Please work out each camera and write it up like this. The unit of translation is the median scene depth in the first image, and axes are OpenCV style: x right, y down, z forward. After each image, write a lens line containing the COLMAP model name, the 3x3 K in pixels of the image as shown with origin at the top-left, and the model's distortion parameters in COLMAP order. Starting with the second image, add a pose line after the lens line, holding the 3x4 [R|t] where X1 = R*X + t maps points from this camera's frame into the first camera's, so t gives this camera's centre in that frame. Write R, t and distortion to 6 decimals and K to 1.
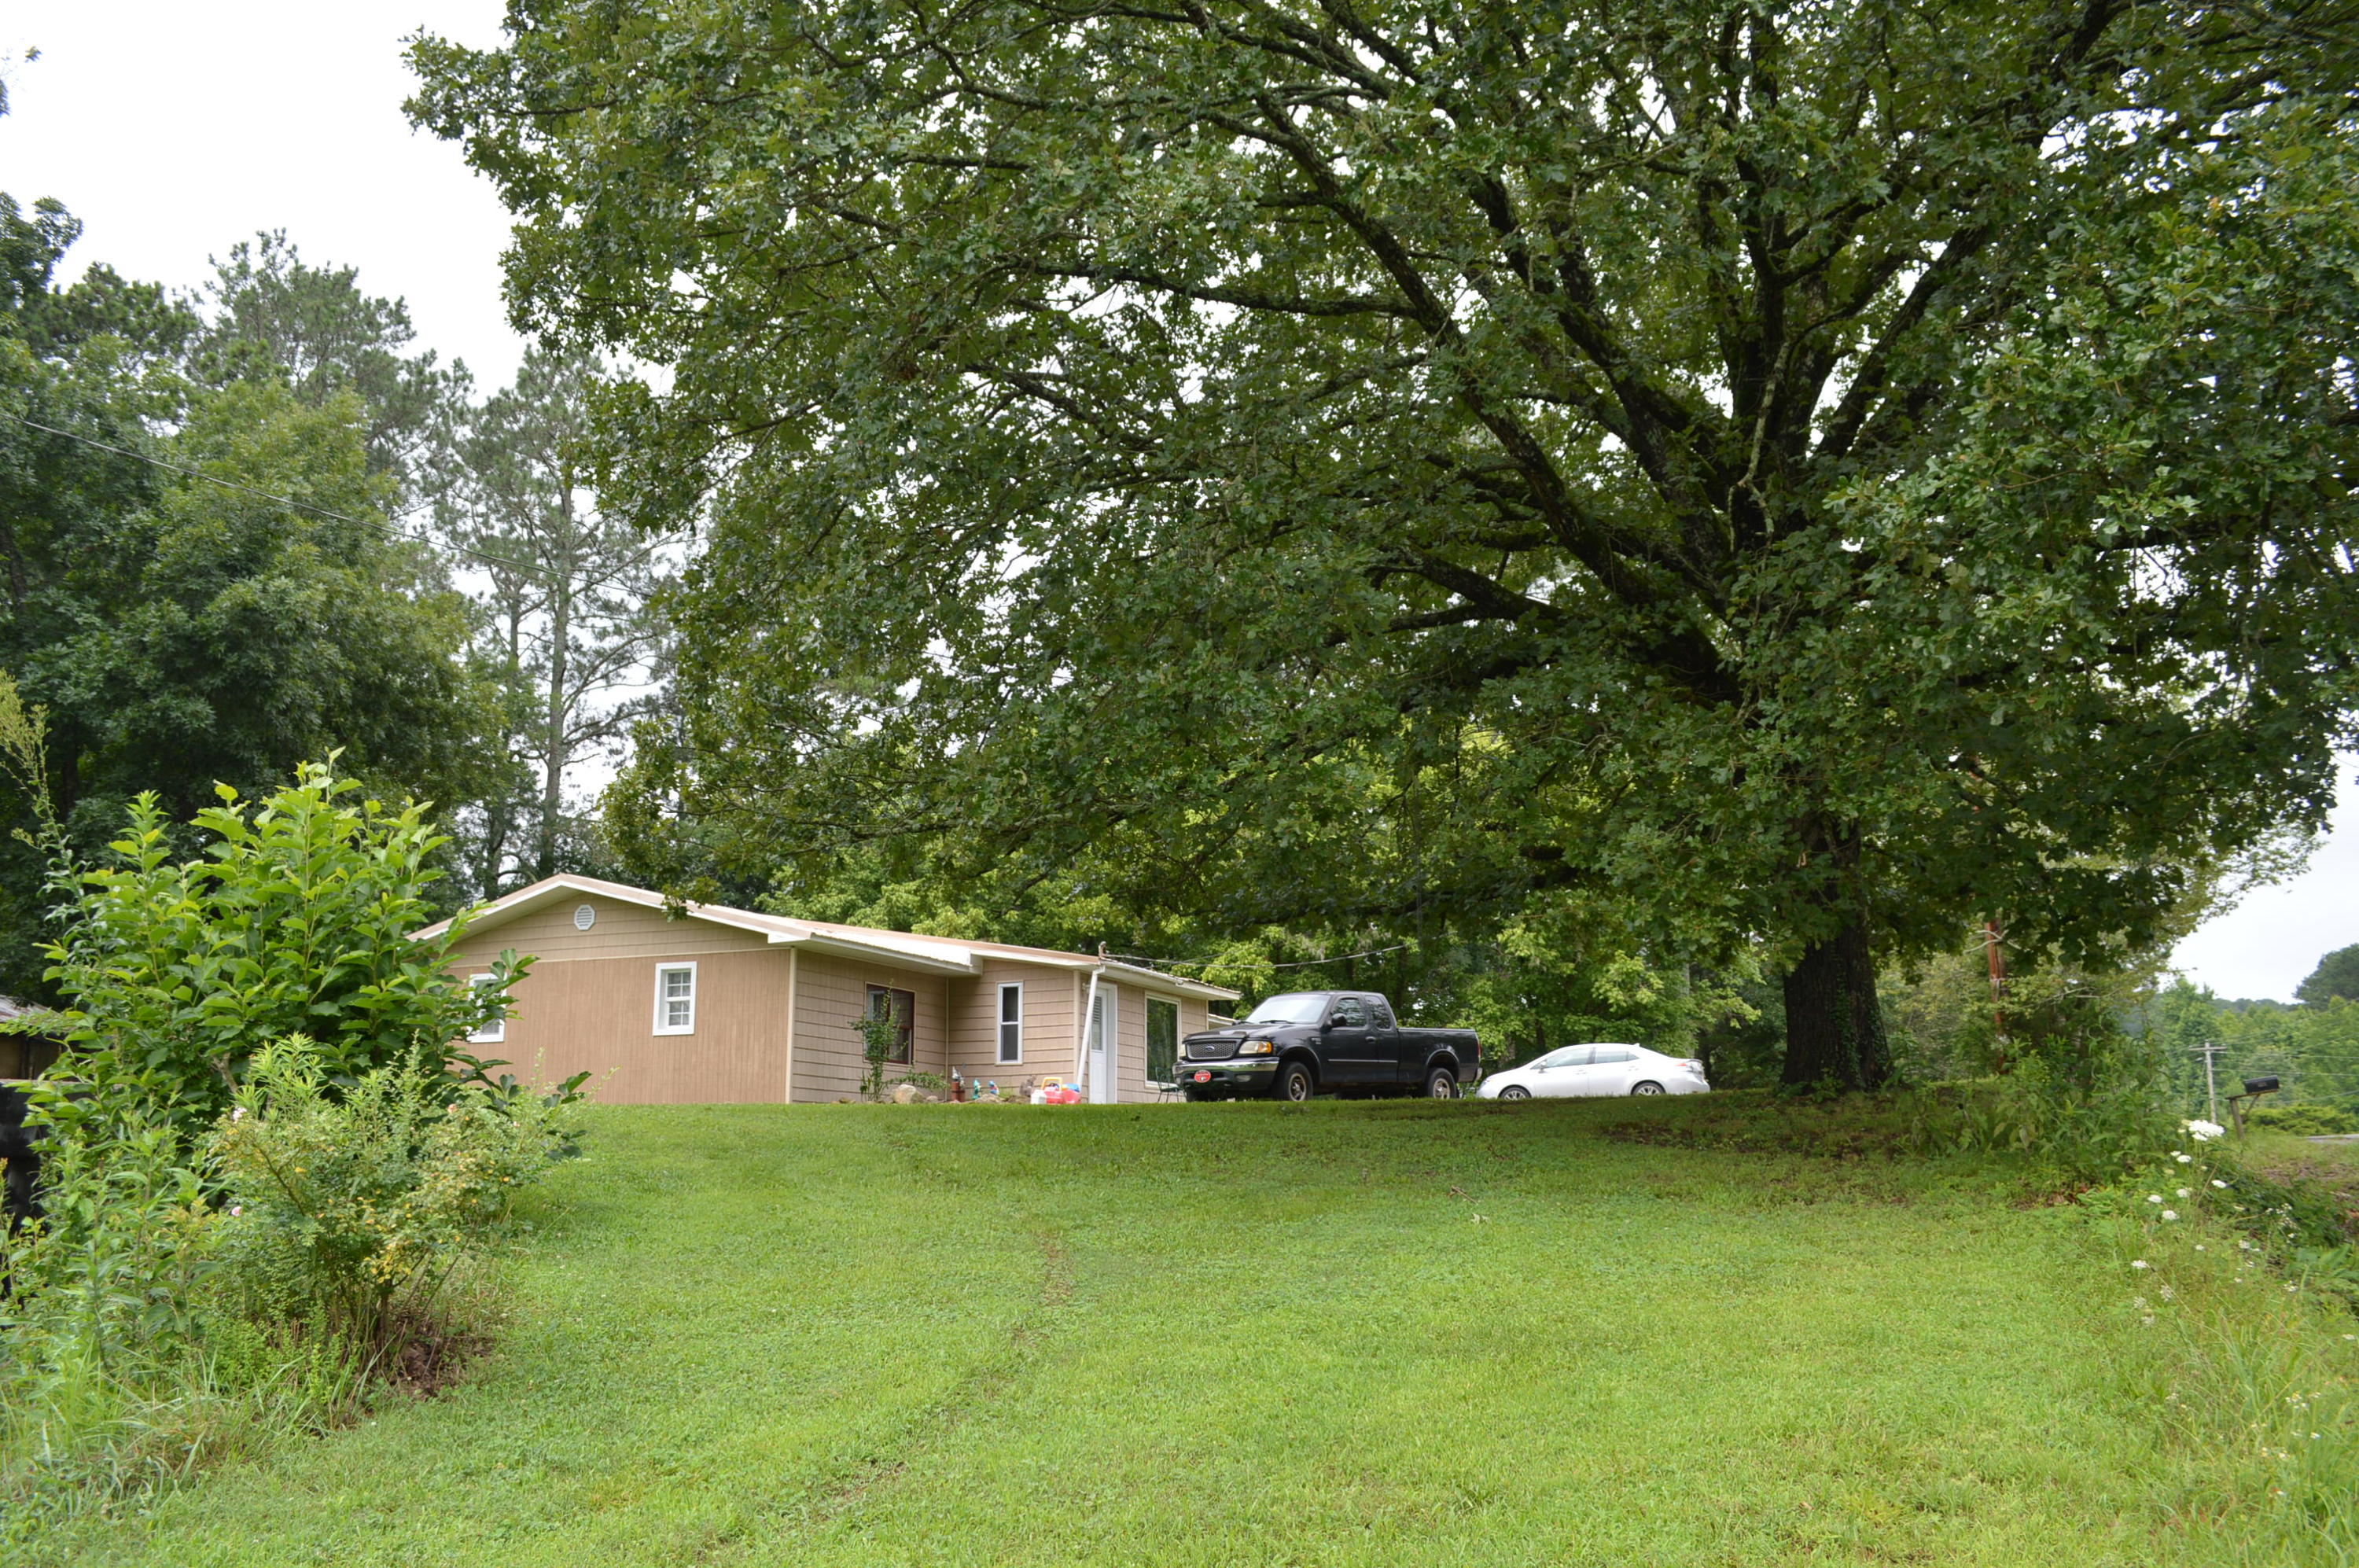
lens RADIAL K [[1803.7, 0, 1179.5], [0, 1803.7, 784.0], [0, 0, 1]] dist [-0.037841, -0.121196]
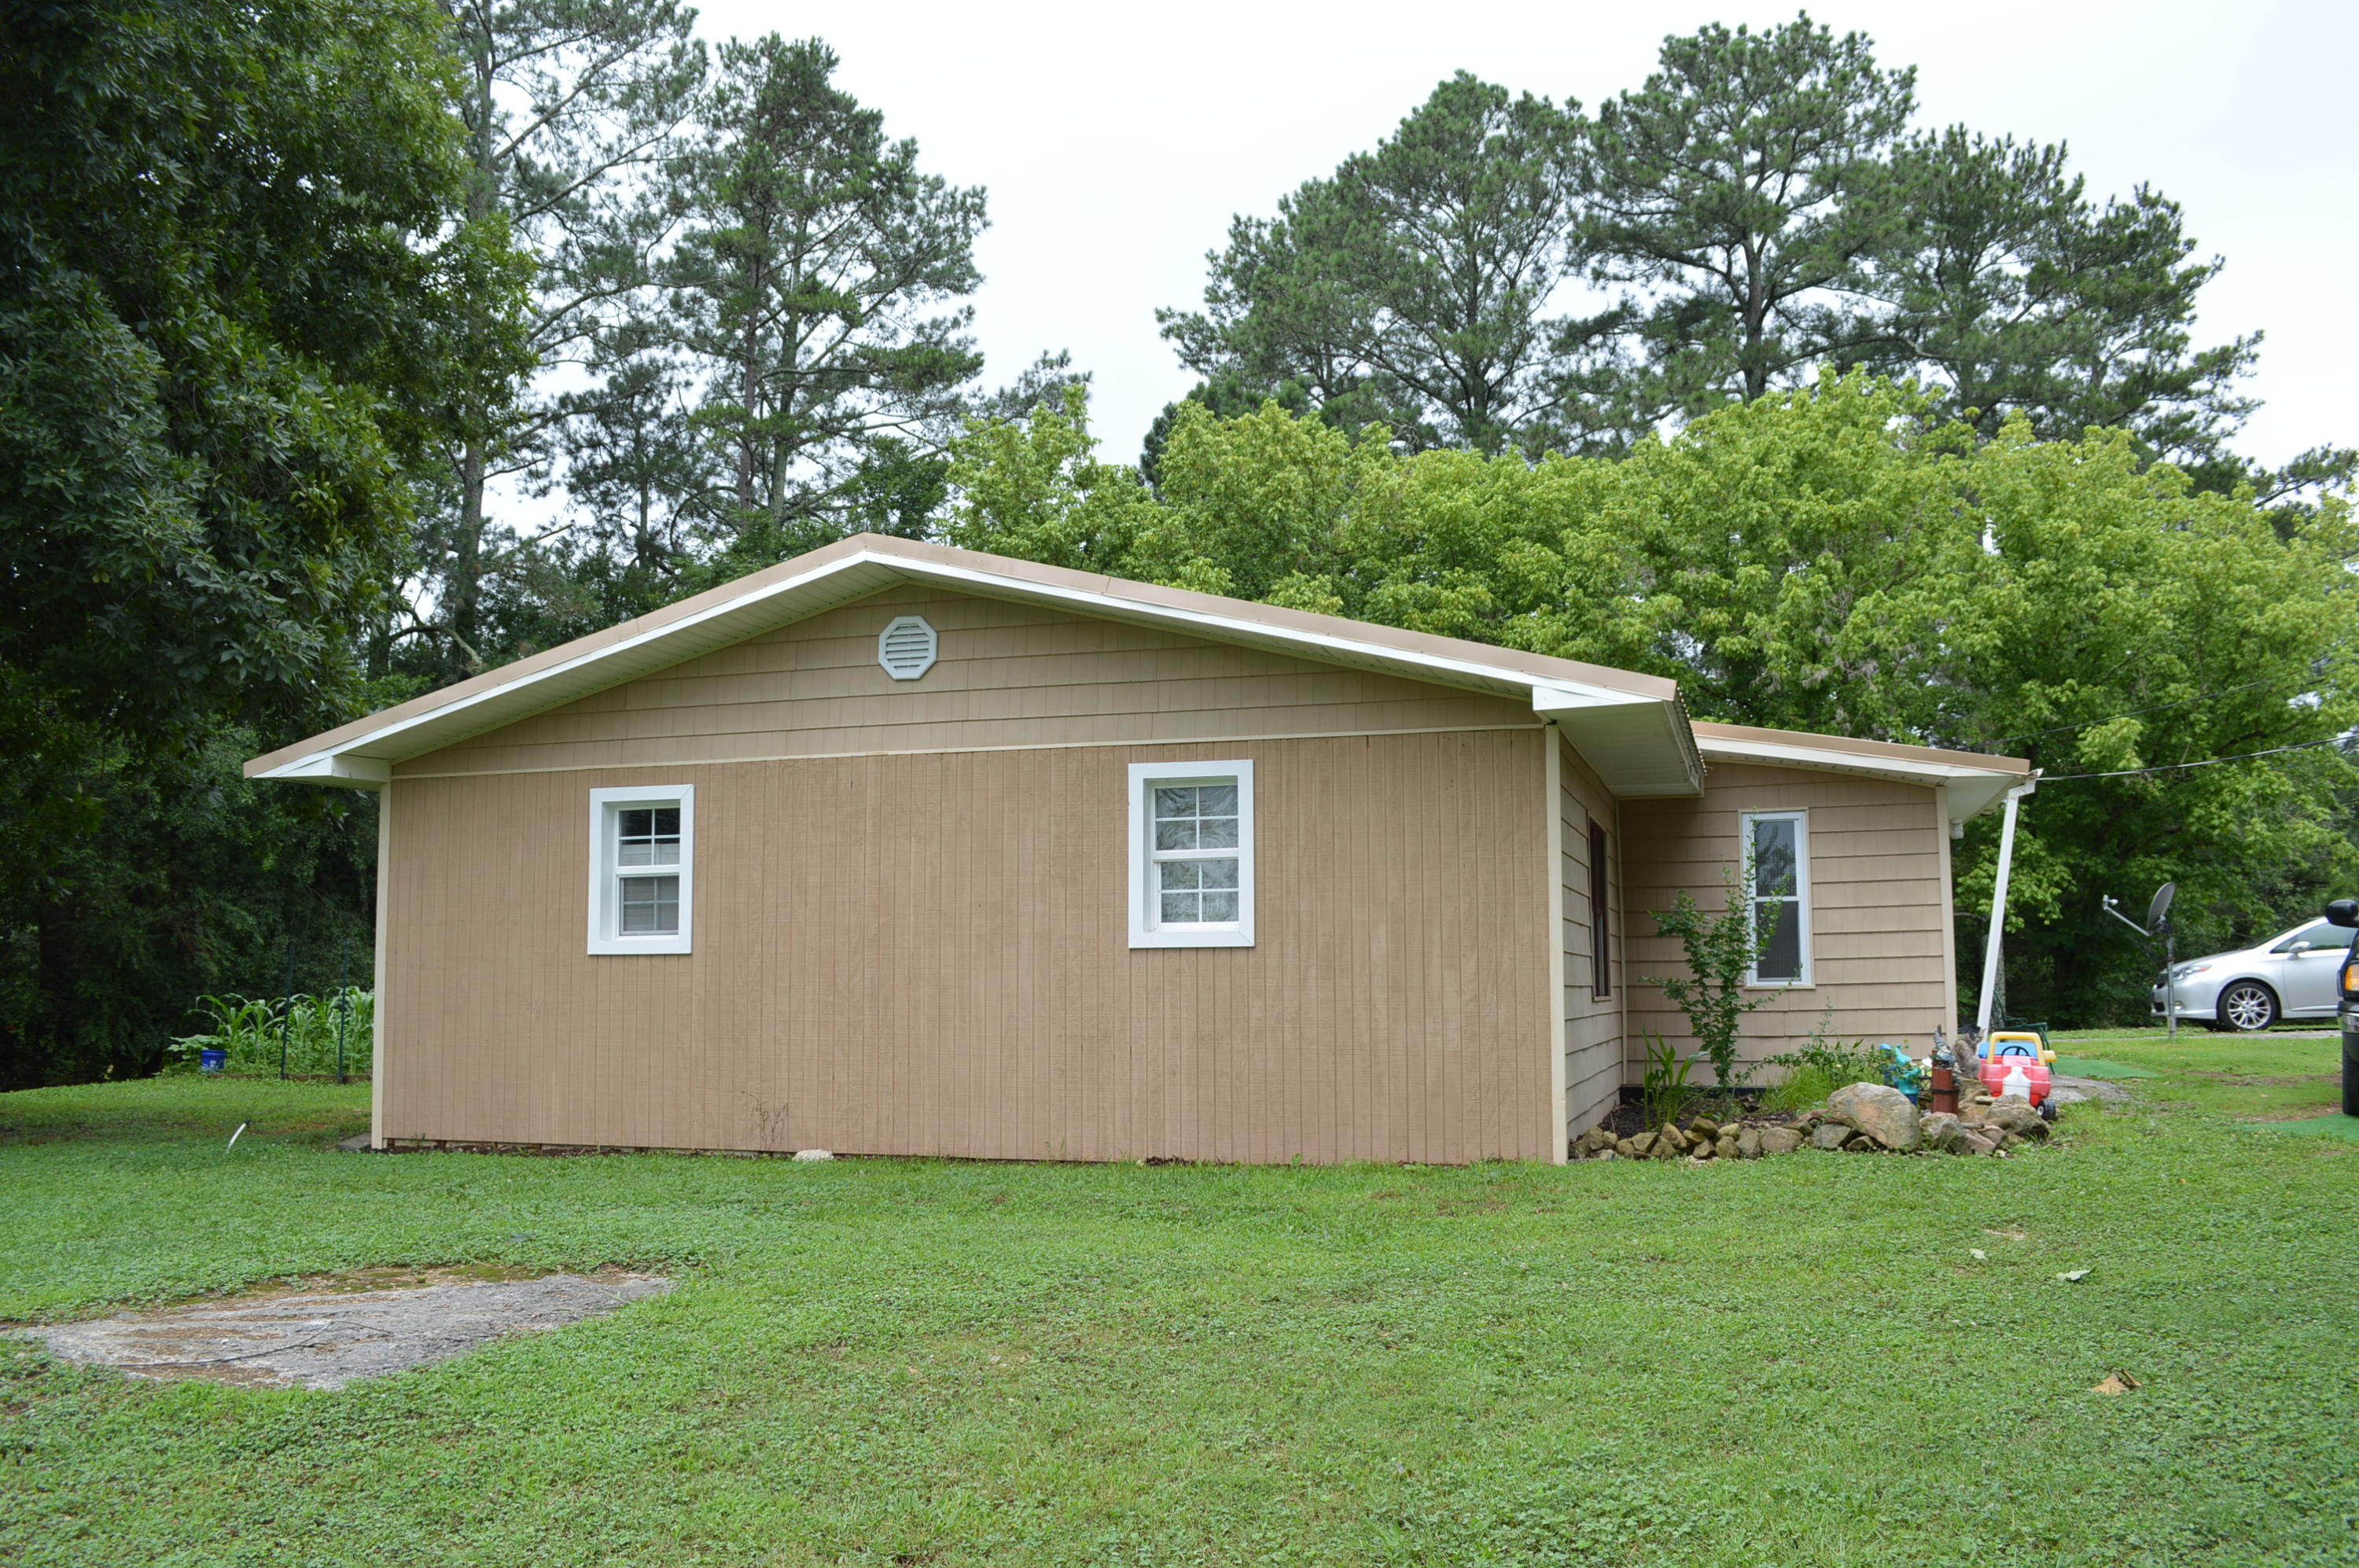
lens RADIAL K [[1869.9, 0, 1174.2], [0, 1869.9, 791.7], [0, 0, 1]] dist [-0.084361, 0.010573]
pose [[0.996079, 0.008303, 0.088074, -0.311895], [-0.017790, 0.994048, 0.107483, 0.061042], [-0.086657, -0.108629, 0.990298, 0.585516]]
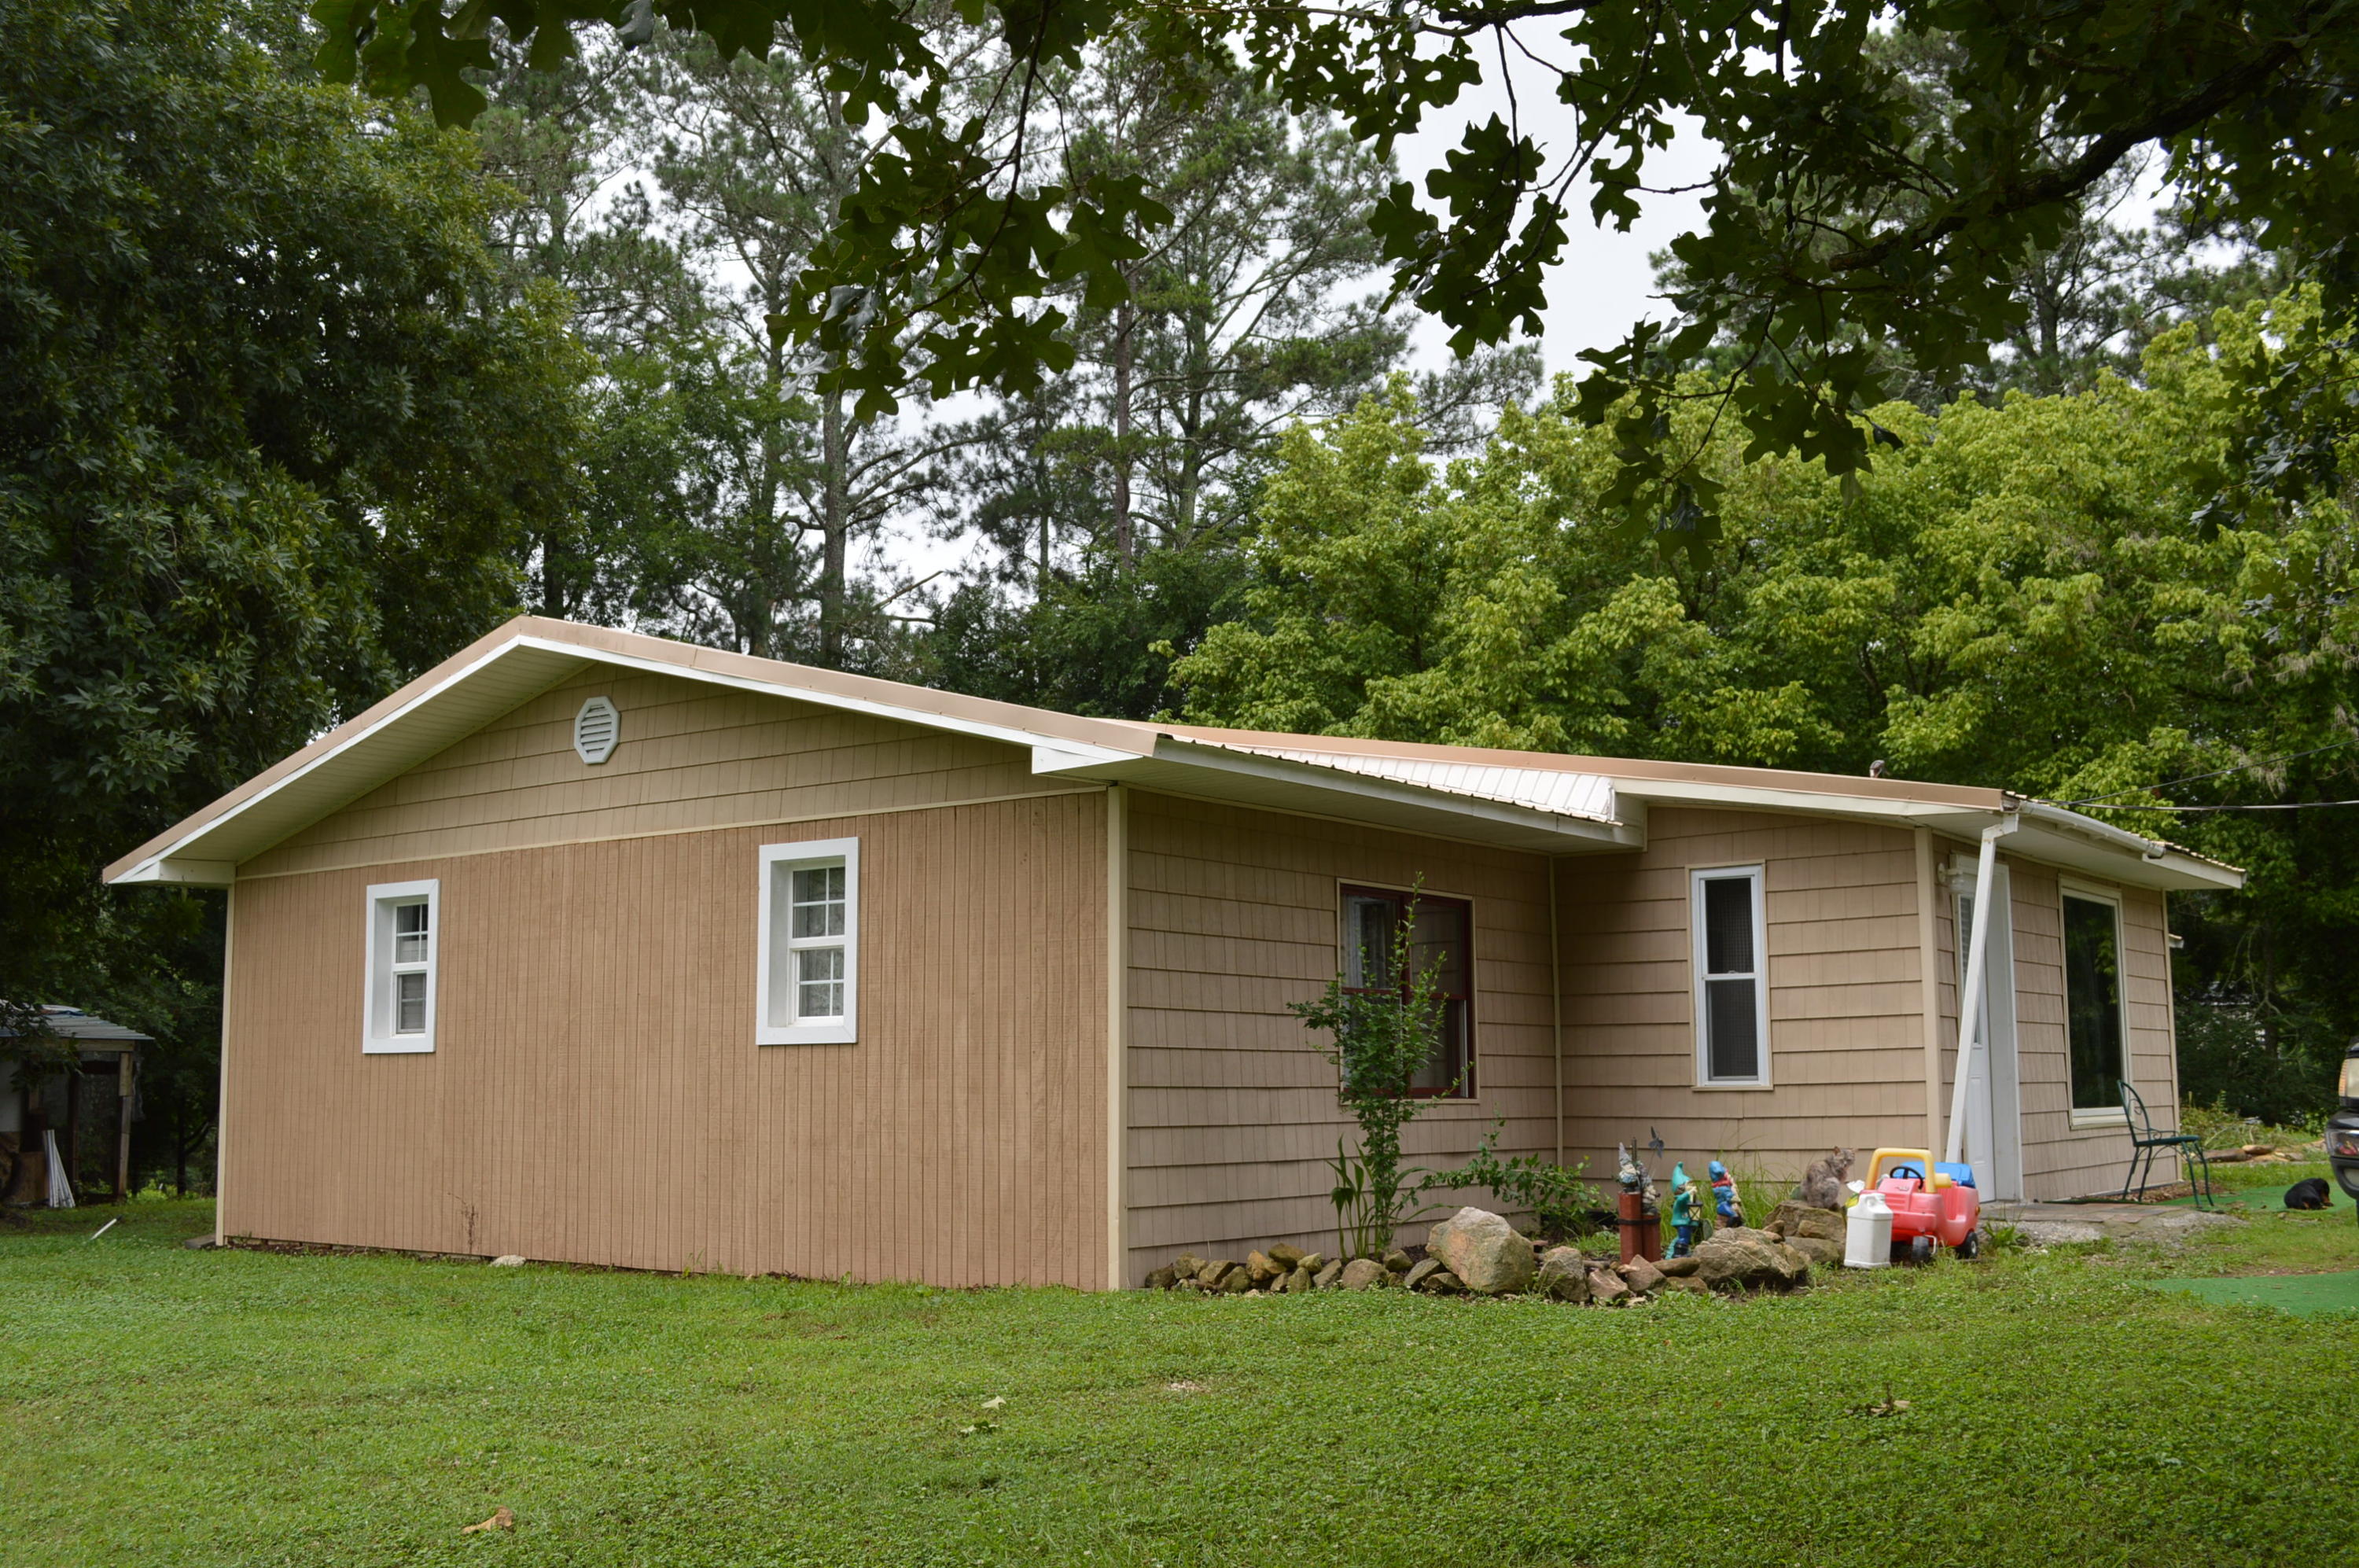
lens RADIAL K [[2257.5, 0, 1179.5], [0, 2257.5, 784.0], [0, 0, 1]] dist [-0.071805, 0.002341]
pose [[0.969164, -0.033865, -0.244077, -0.096628], [0.053553, 0.995784, 0.074480, 0.057361], [0.240526, -0.085254, 0.966891, 0.572496]]
